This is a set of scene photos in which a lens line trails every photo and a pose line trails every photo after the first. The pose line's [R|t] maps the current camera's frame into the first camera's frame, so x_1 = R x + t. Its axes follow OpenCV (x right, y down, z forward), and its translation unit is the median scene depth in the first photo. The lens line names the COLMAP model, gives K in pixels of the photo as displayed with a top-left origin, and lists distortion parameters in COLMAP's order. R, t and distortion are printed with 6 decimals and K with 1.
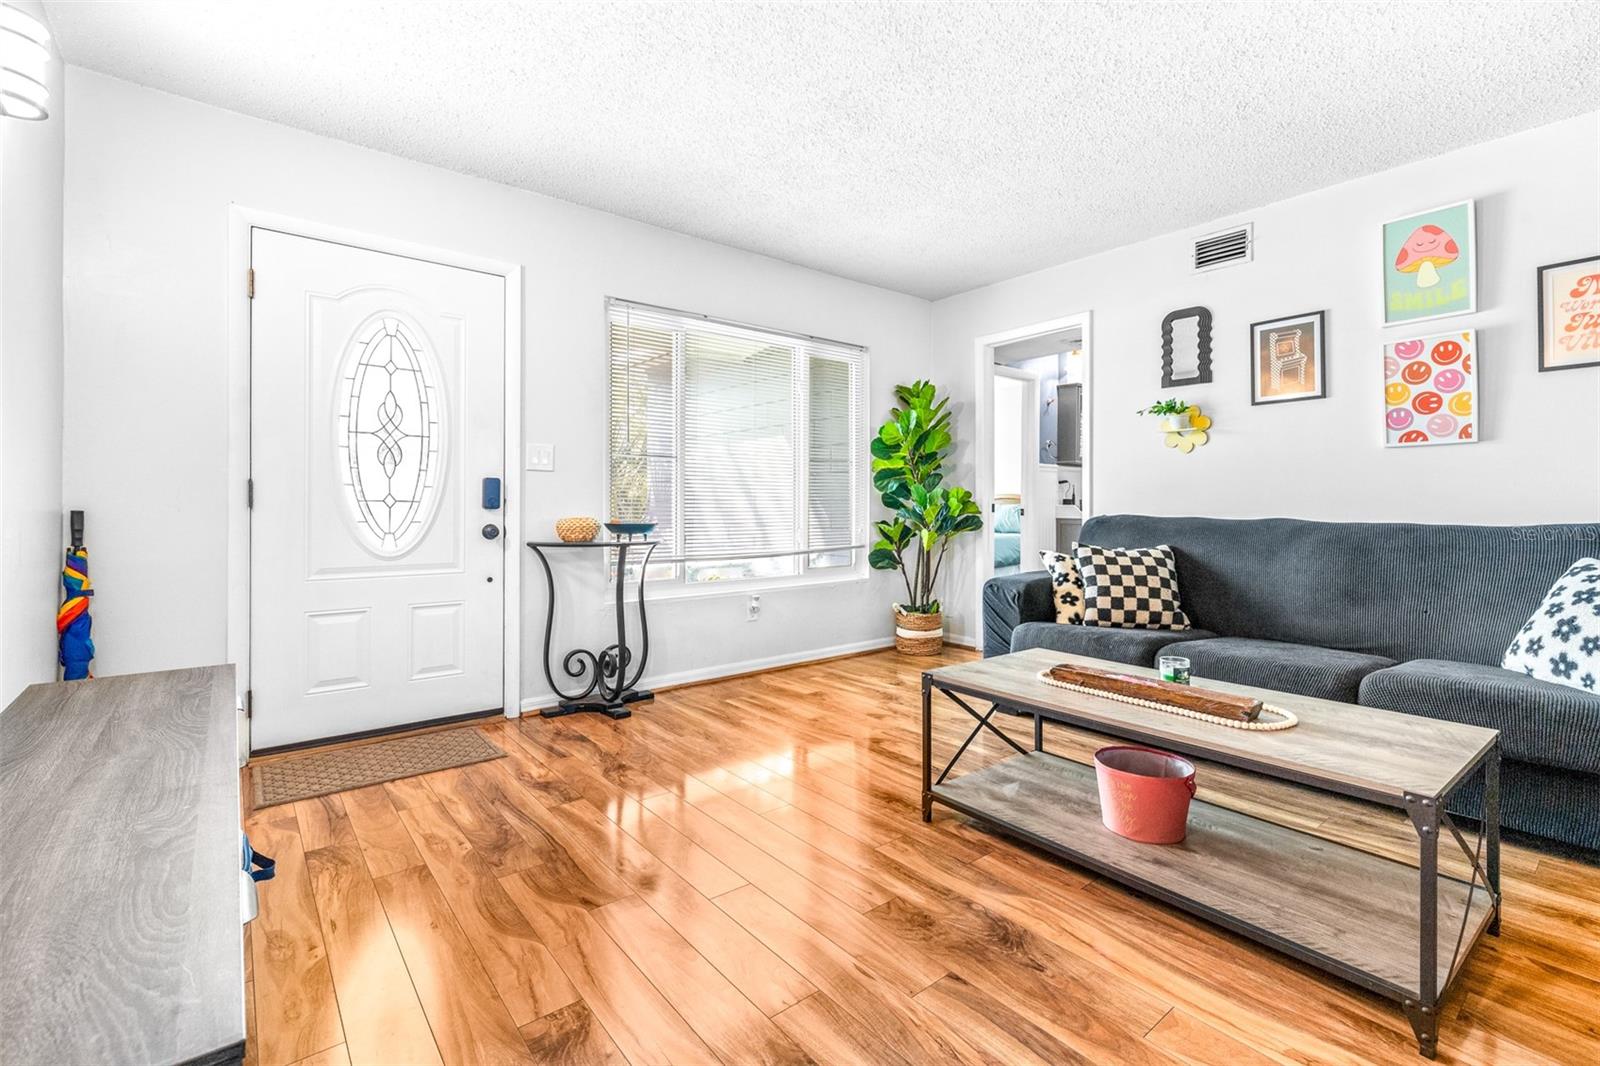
lens RADIAL K [[692.7, 0, 801.7], [0, 692.7, 517.7], [0, 0, 1]] dist [0.002525, -0.000273]
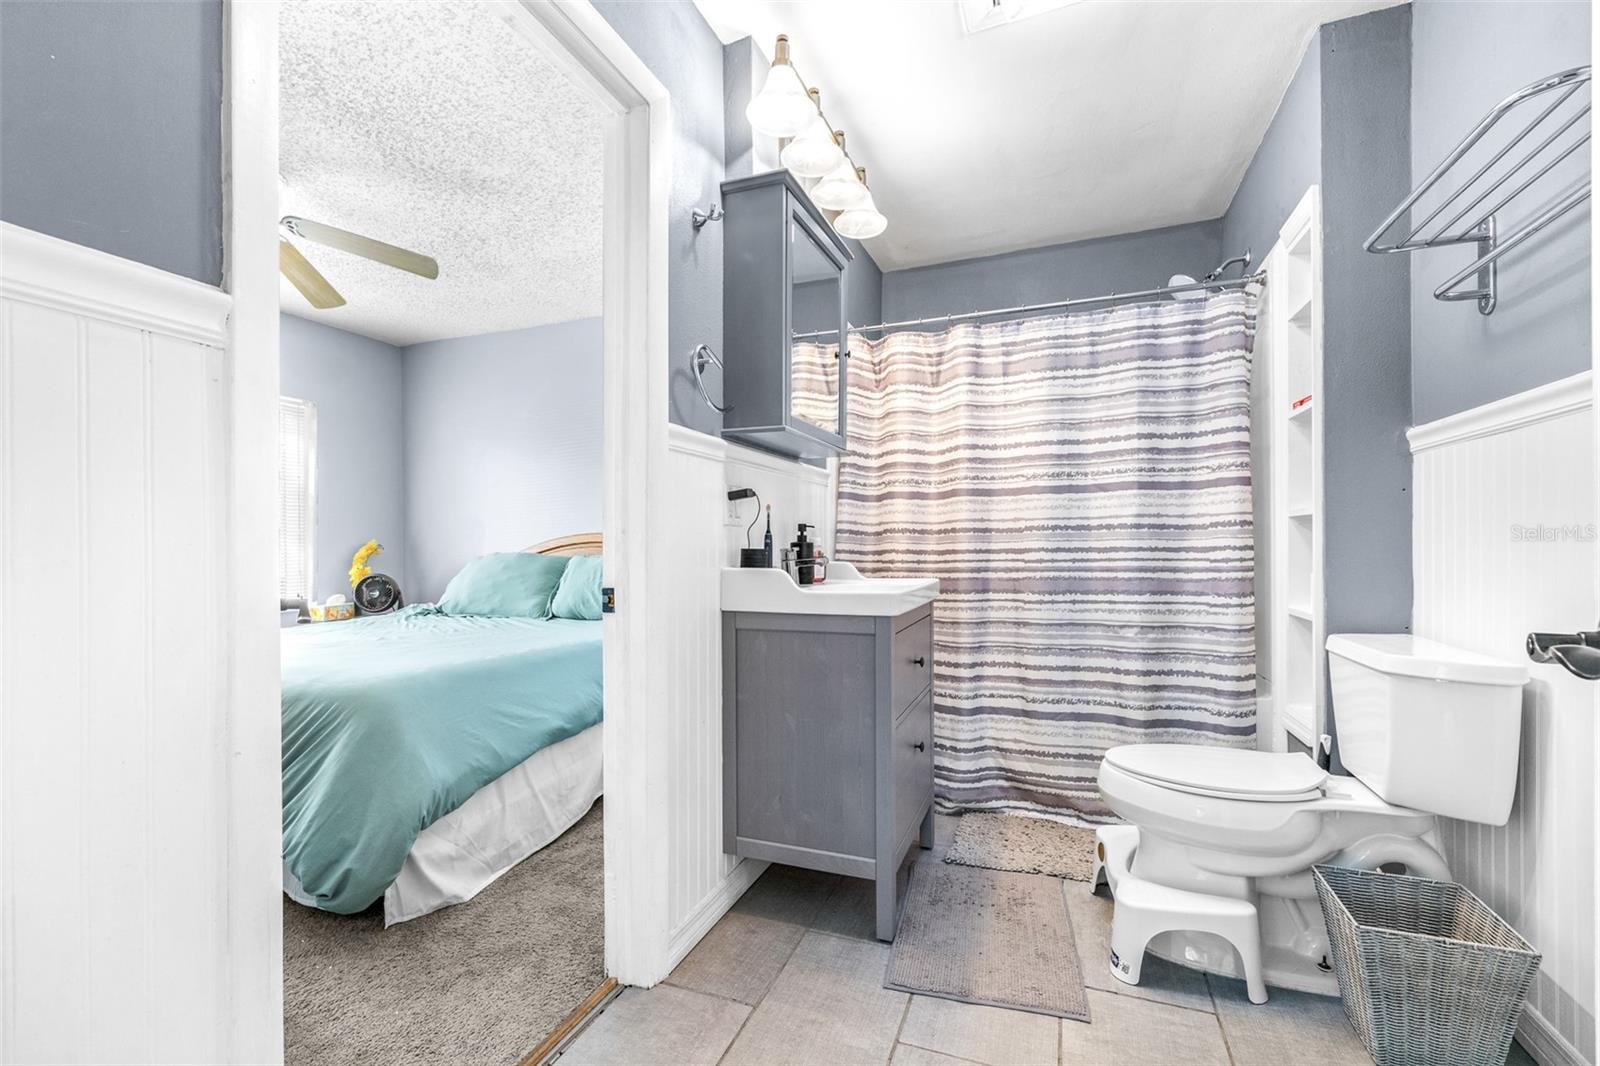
lens RADIAL K [[692.7, 0, 798.6], [0, 692.7, 540.8], [0, 0, 1]] dist [0.002525, -0.000273]
pose [[0.861833, 0.002063, 0.507188, 0.242187], [0.006193, 0.999874, -0.014590, -0.025949], [-0.507154, 0.015715, 0.861712, 0.720908]]
